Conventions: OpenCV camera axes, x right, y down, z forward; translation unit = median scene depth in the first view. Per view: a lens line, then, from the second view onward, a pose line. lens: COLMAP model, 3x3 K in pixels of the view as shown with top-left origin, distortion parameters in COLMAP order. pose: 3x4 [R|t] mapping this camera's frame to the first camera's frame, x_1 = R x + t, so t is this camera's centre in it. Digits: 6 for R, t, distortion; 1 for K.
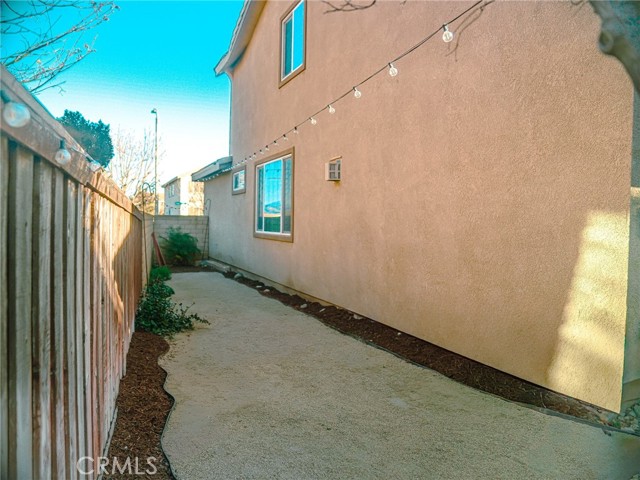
lens RADIAL K [[490.6, 0, 320.0], [0, 490.6, 240.0], [0, 0, 1]] dist [-0.142747, 0.106791]
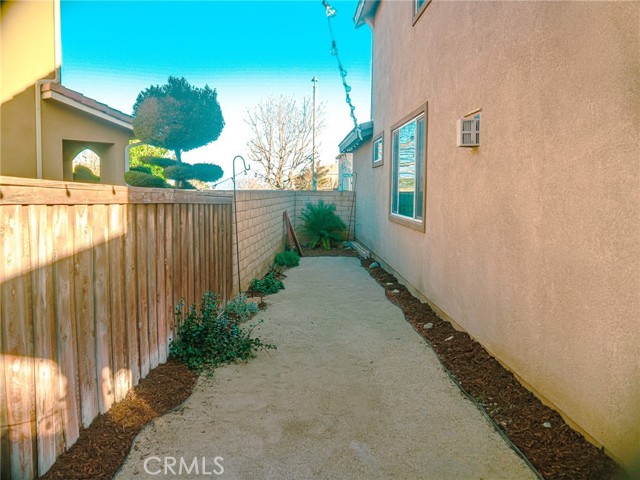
lens RADIAL K [[490.6, 0, 320.0], [0, 490.6, 240.0], [0, 0, 1]] dist [-0.142747, 0.106791]
pose [[0.932756, 0.030862, -0.359185, 0.059122], [-0.009072, 0.998023, 0.062193, -0.027134], [0.360394, -0.054752, 0.931192, 0.248147]]
